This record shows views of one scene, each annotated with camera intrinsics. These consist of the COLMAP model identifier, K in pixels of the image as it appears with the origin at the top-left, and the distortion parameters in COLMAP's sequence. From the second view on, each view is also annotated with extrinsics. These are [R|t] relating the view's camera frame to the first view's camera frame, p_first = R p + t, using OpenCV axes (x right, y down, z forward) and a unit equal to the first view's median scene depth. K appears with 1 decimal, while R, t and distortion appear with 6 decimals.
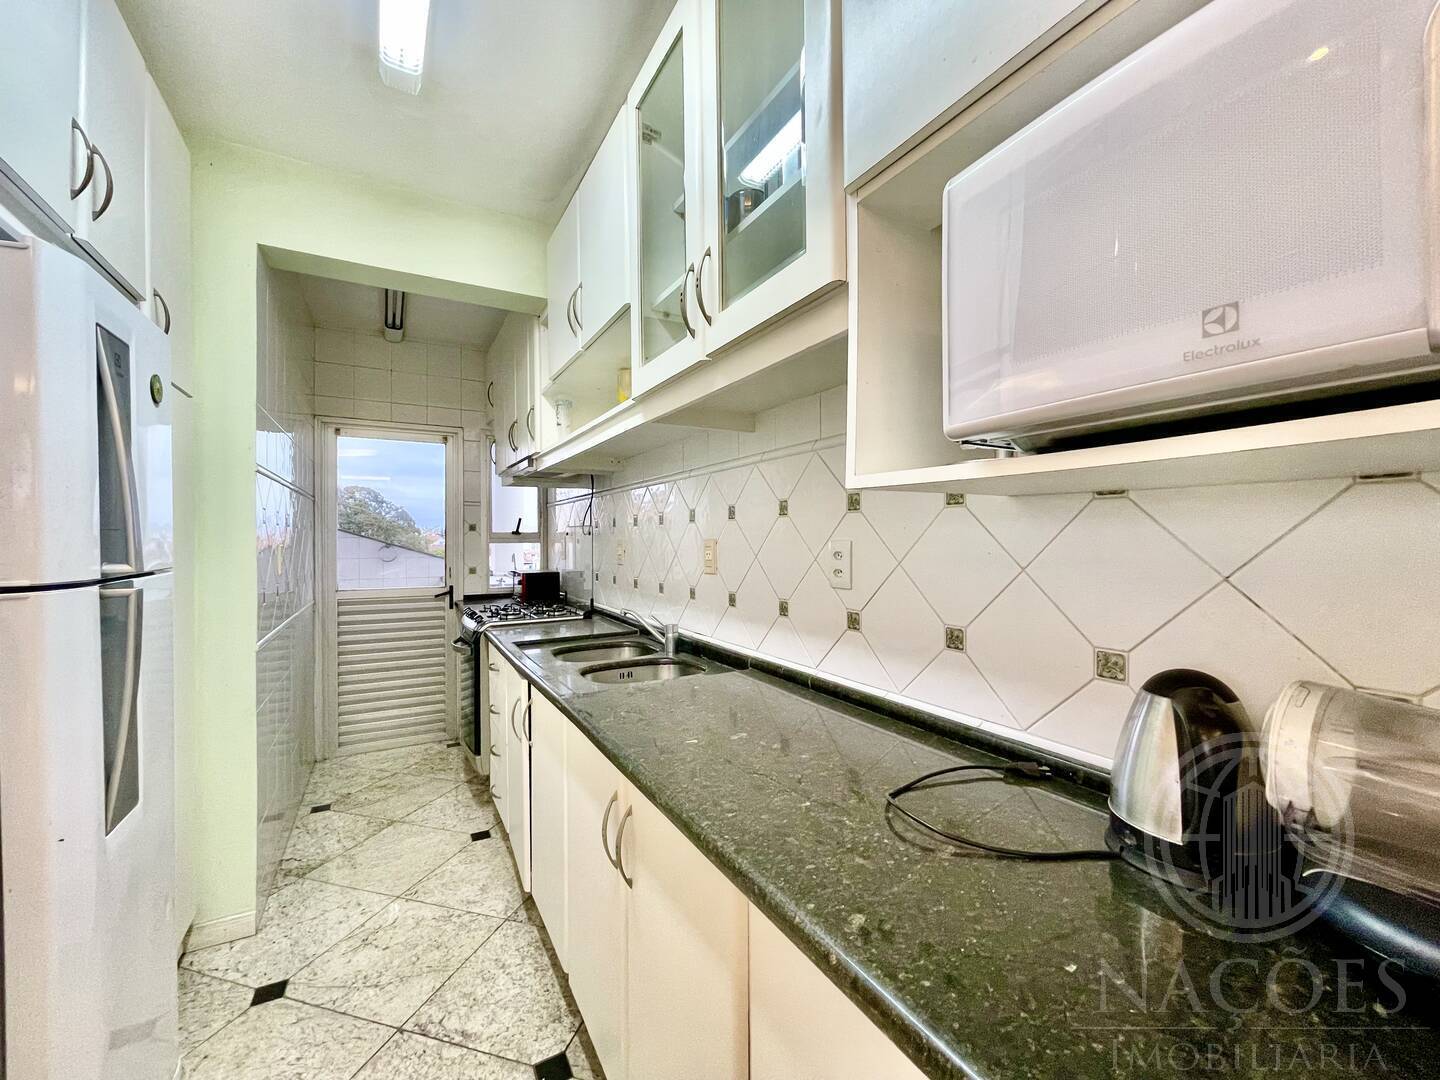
lens RADIAL K [[575.8, 0, 718.7], [0, 575.8, 540.8], [0, 0, 1]] dist [-0.000974, -0.000704]
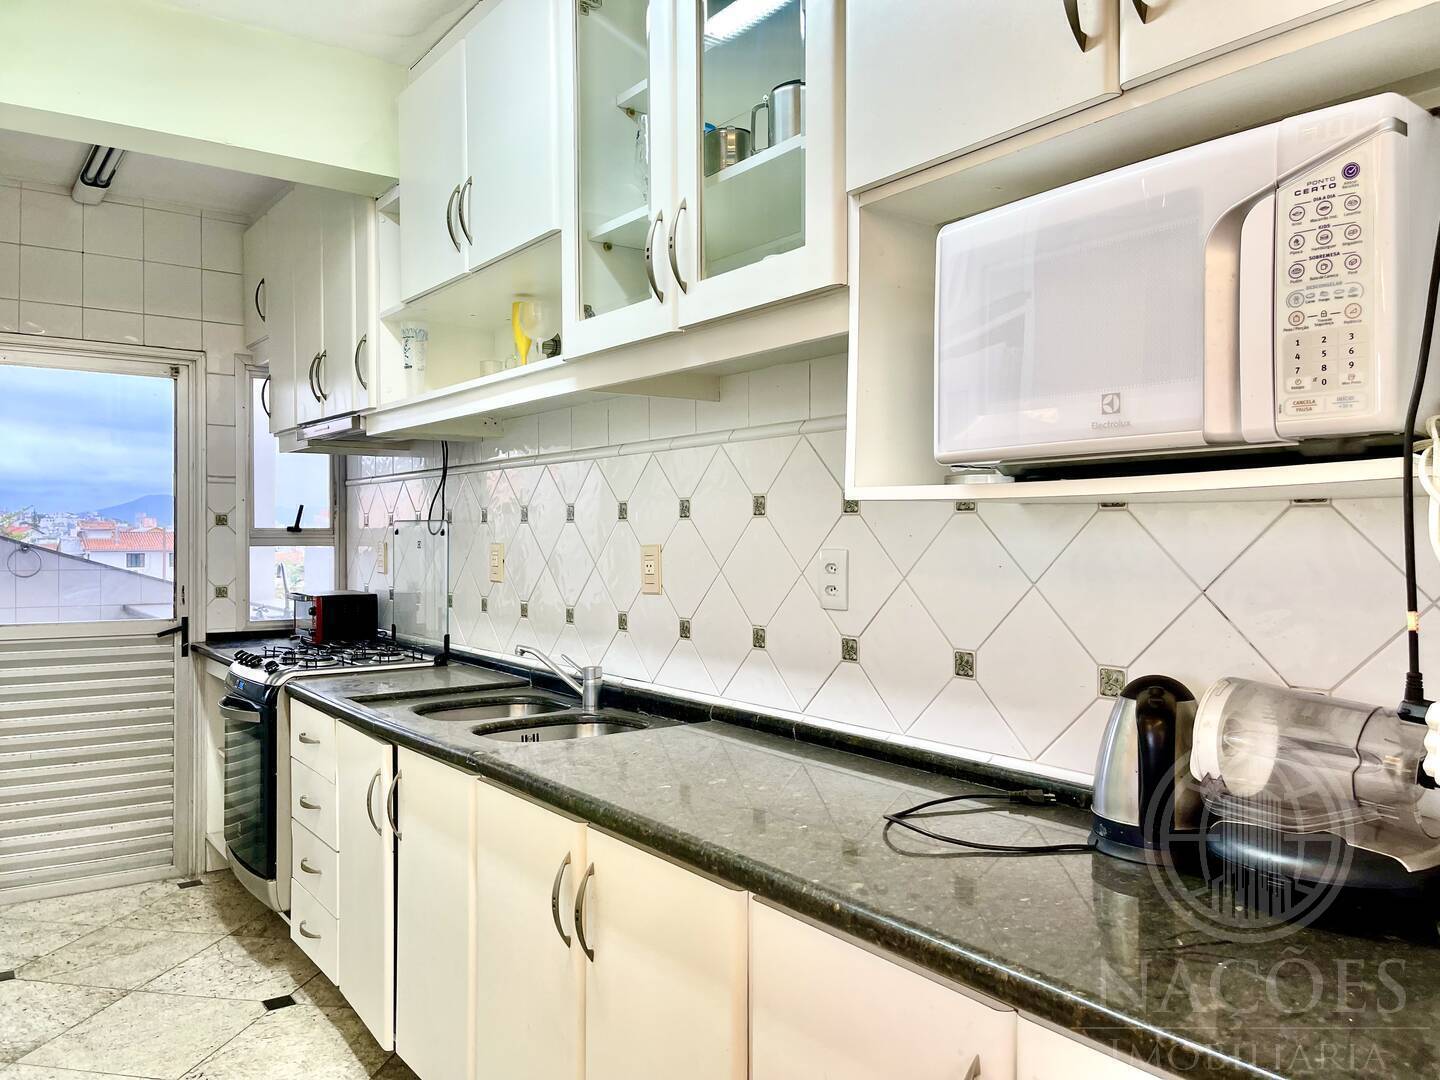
lens RADIAL K [[1081.0, 0, 718.6], [0, 1081.0, 548.4], [0, 0, 1]] dist [0.031167, -0.001820]
pose [[0.993414, 0.004896, 0.114476, -0.102194], [-0.005745, 0.999958, 0.007092, -0.010449], [-0.114436, -0.007703, 0.993401, -0.402780]]
